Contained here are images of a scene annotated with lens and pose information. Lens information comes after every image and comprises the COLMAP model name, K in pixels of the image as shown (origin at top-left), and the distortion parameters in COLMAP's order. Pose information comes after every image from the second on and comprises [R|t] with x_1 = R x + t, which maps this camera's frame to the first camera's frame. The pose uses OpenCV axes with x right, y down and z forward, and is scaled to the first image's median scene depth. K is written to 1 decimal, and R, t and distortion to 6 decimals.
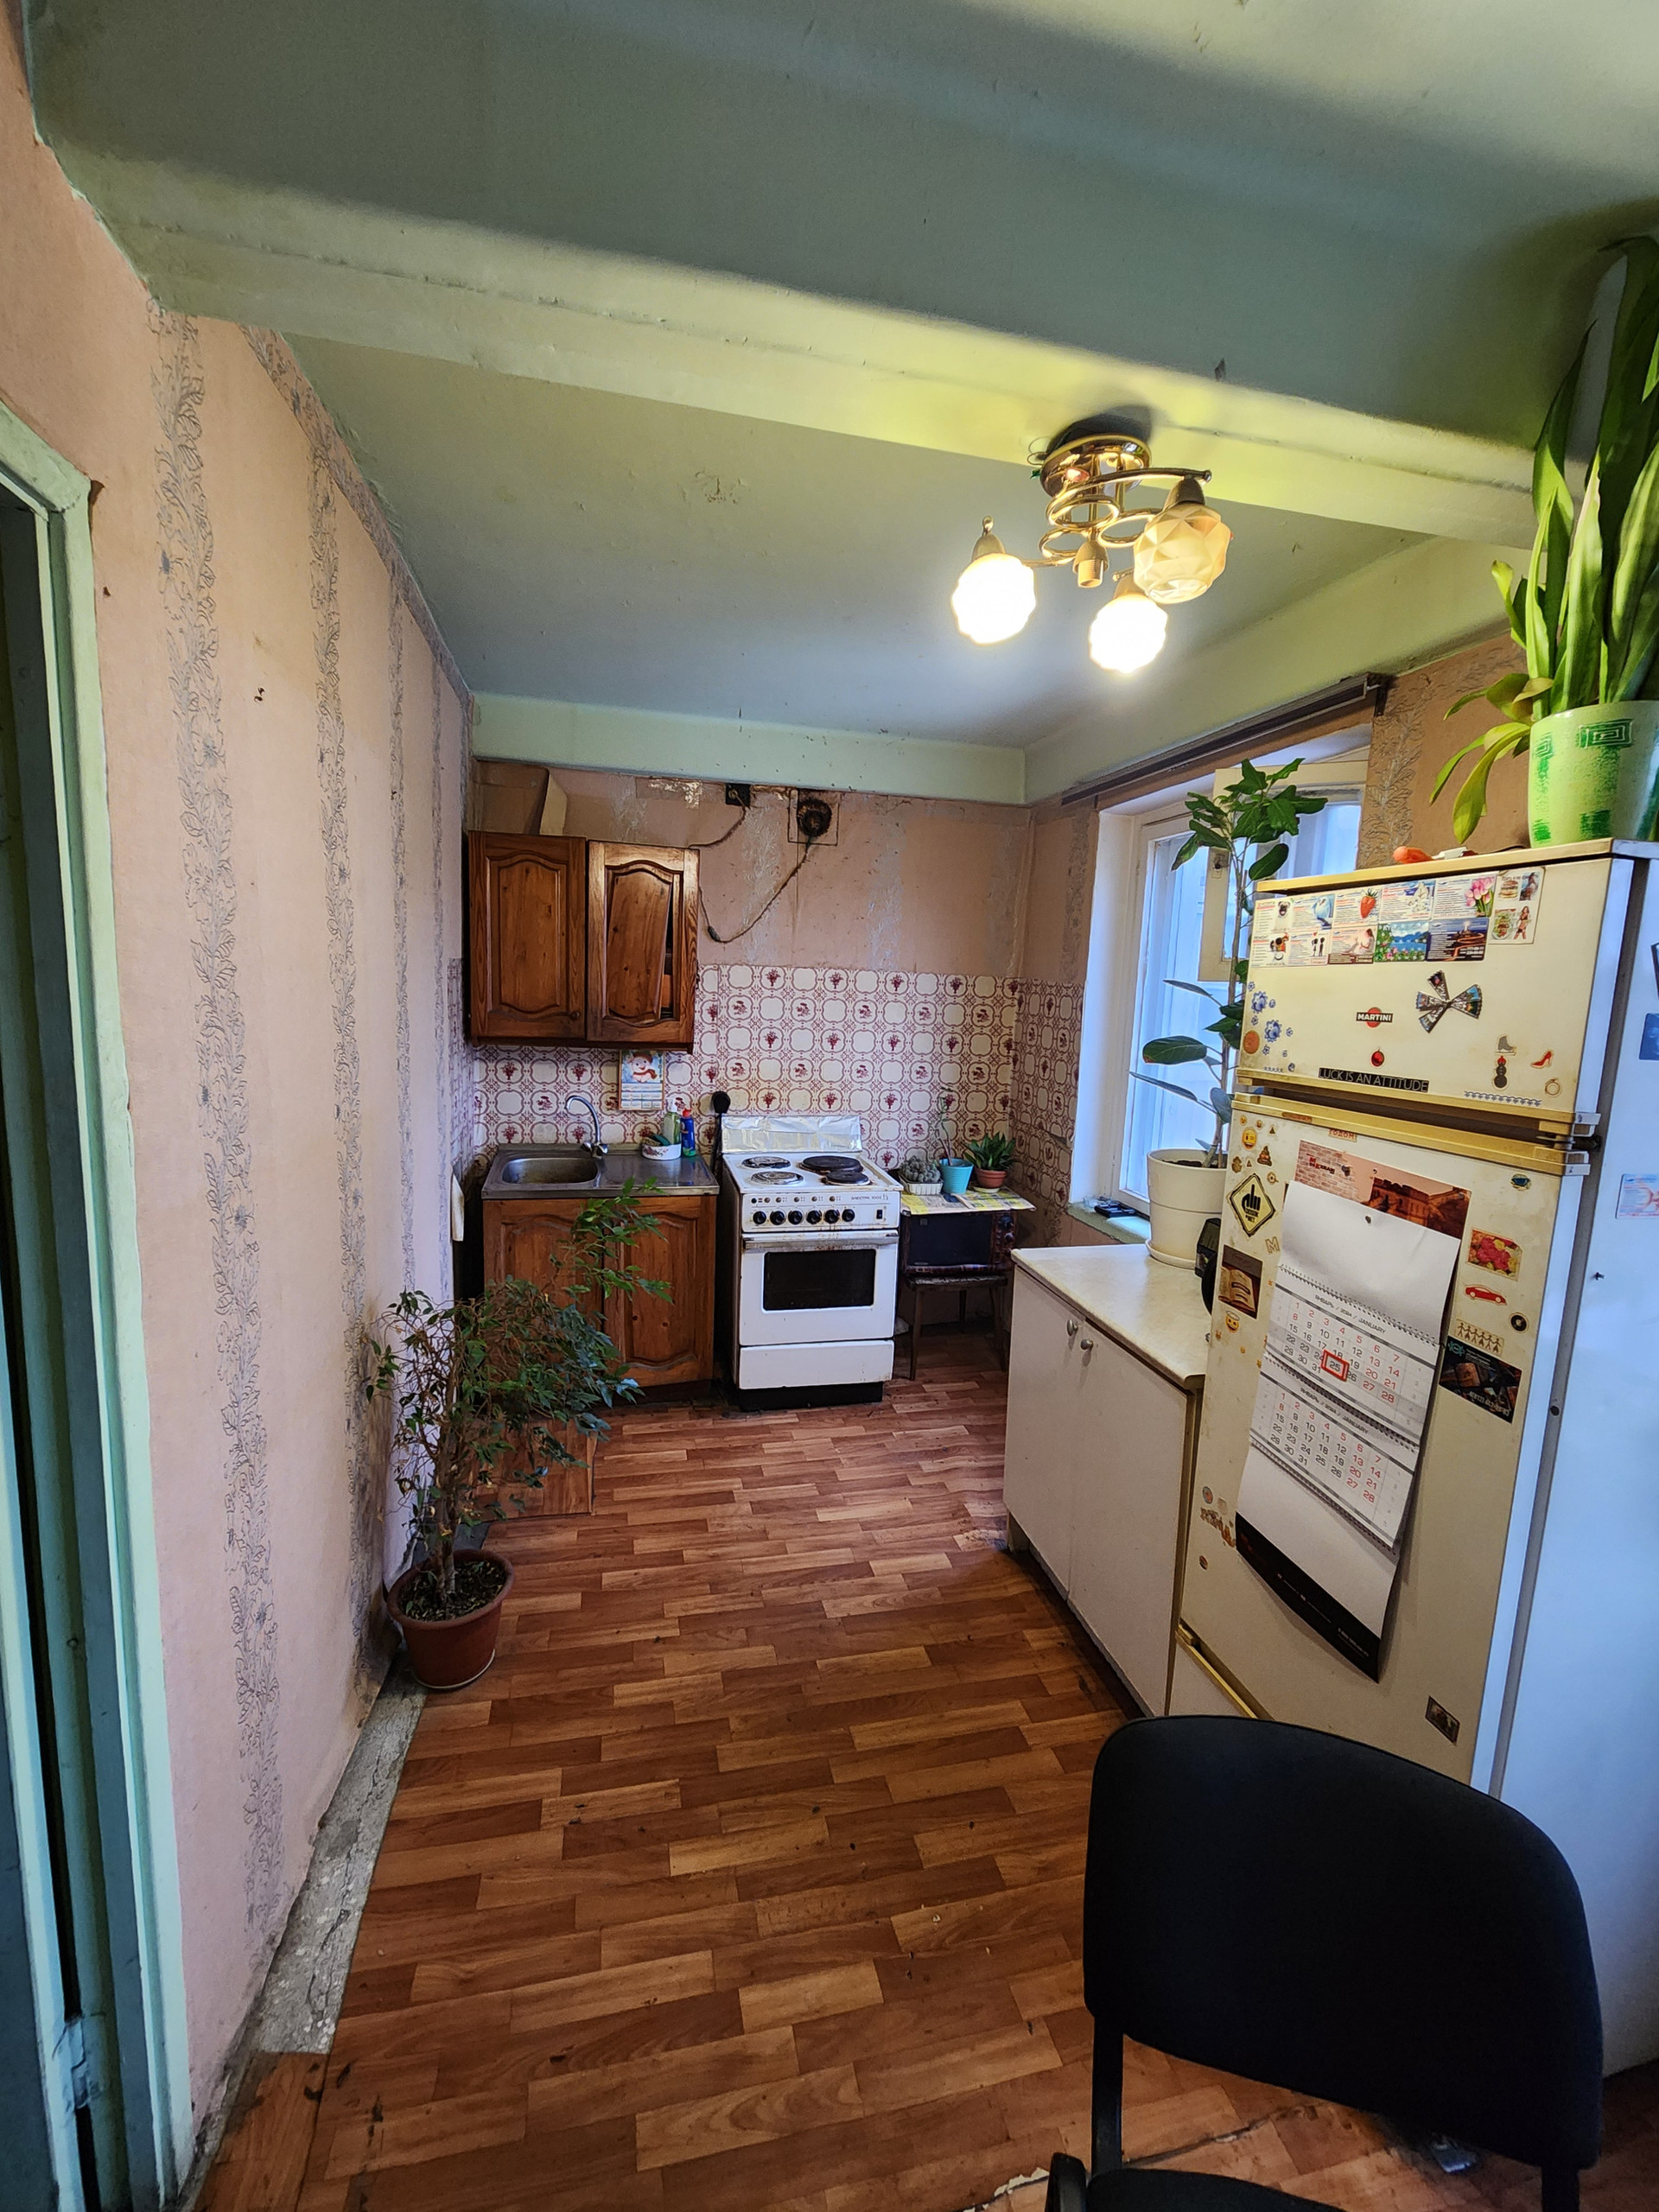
lens RADIAL K [[894.6, 0, 829.5], [0, 894.6, 1106.0], [0, 0, 1]] dist [0.002753, -0.000239]
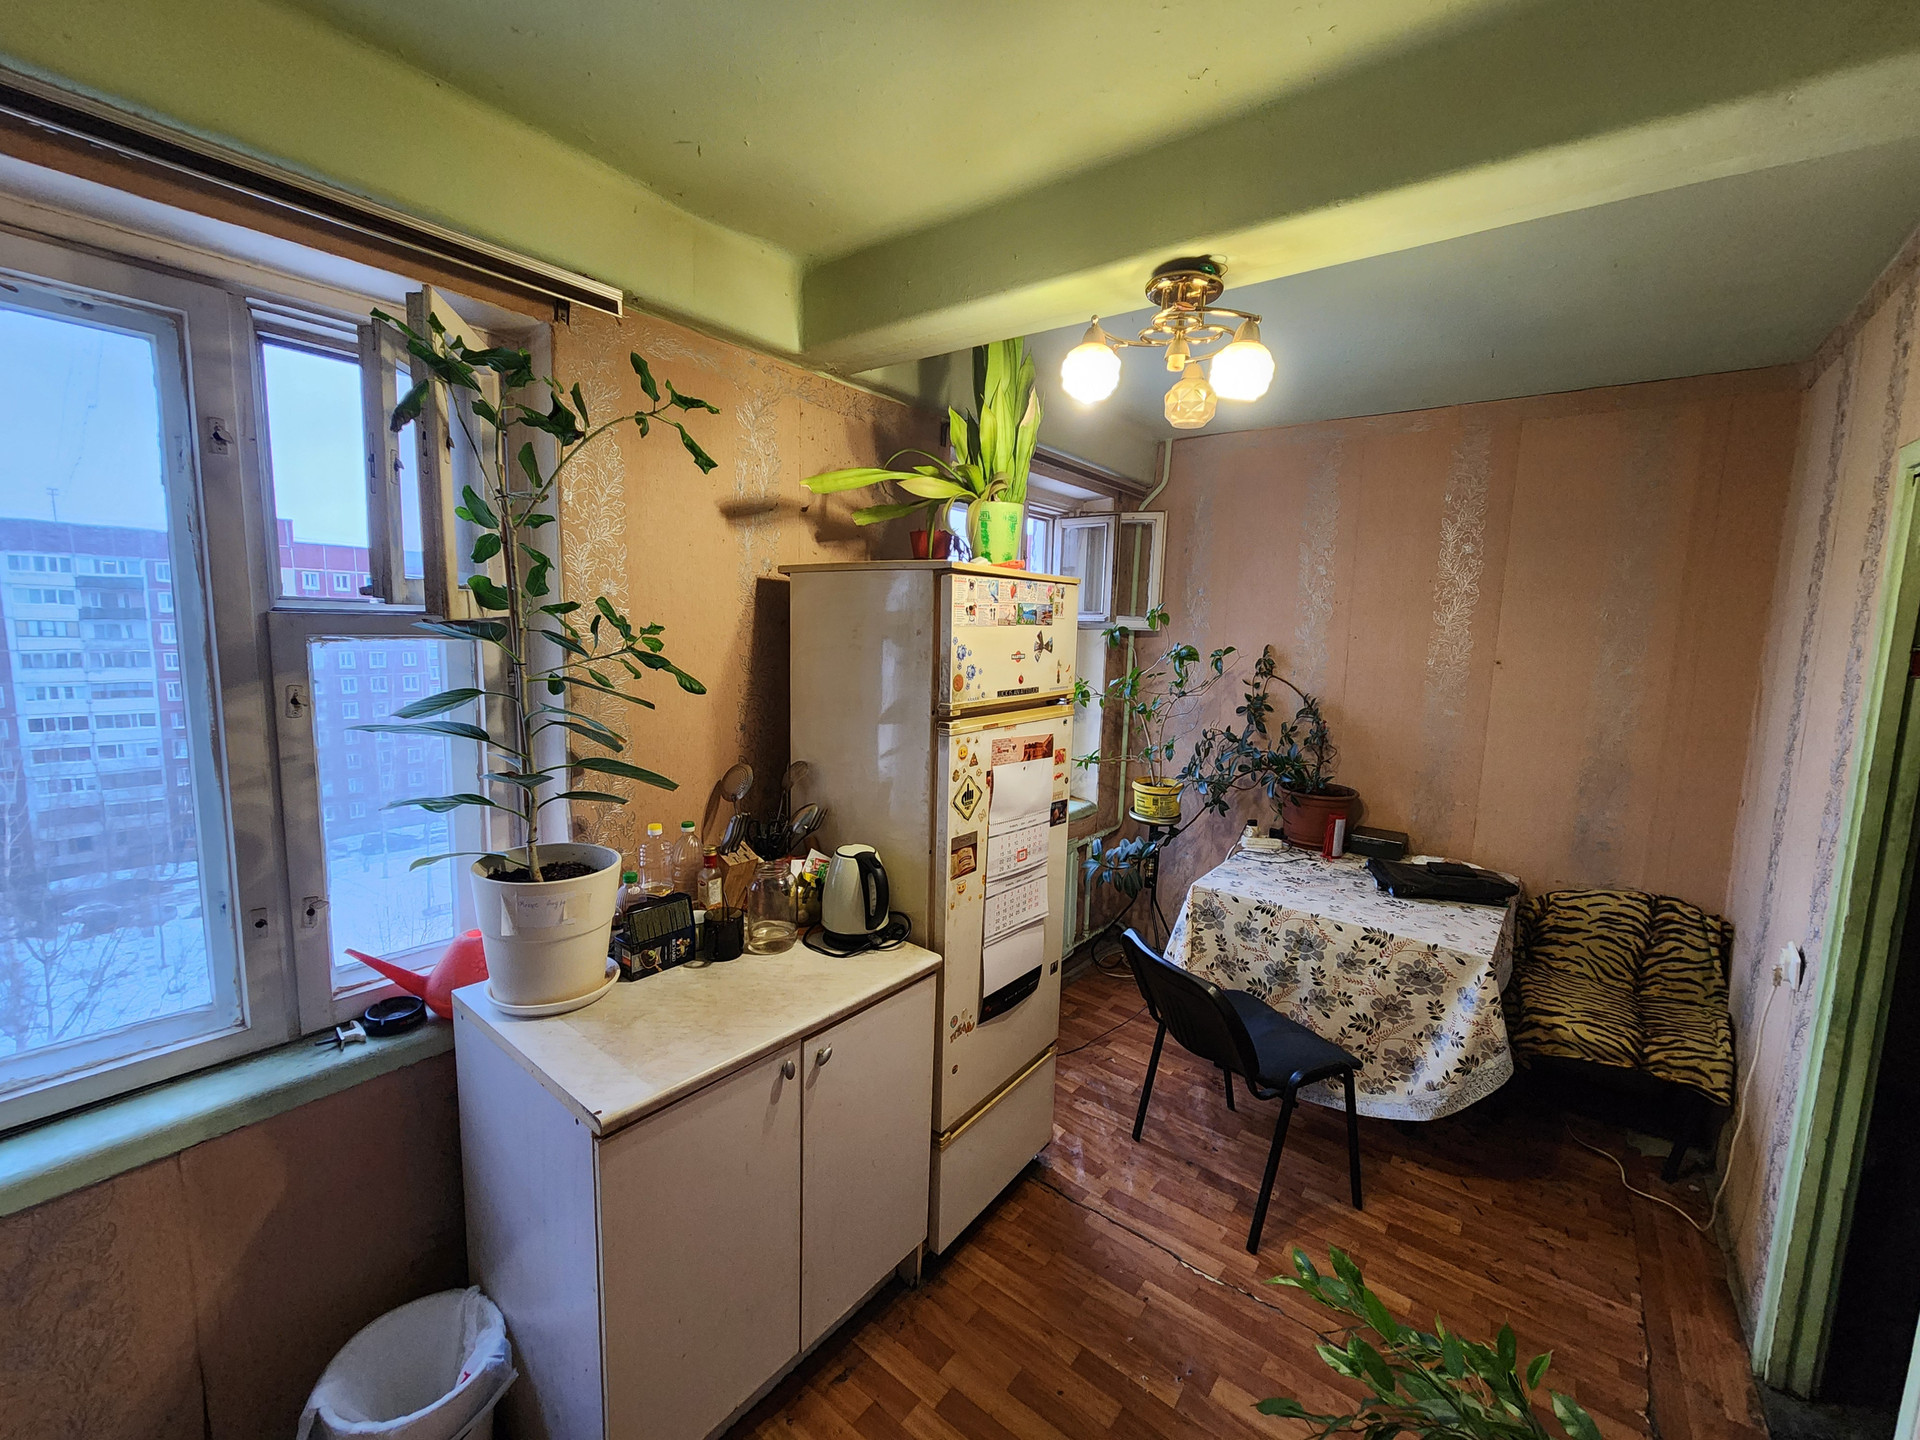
lens RADIAL K [[776.5, 0, 960.0], [0, 776.5, 720.0], [0, 0, 1]] dist [0.002753, -0.000239]
pose [[-0.613735, -0.165212, 0.772032, -0.486803], [0.050057, 0.967750, 0.246889, -0.345462], [-0.787923, 0.190170, -0.585672, 1.927678]]
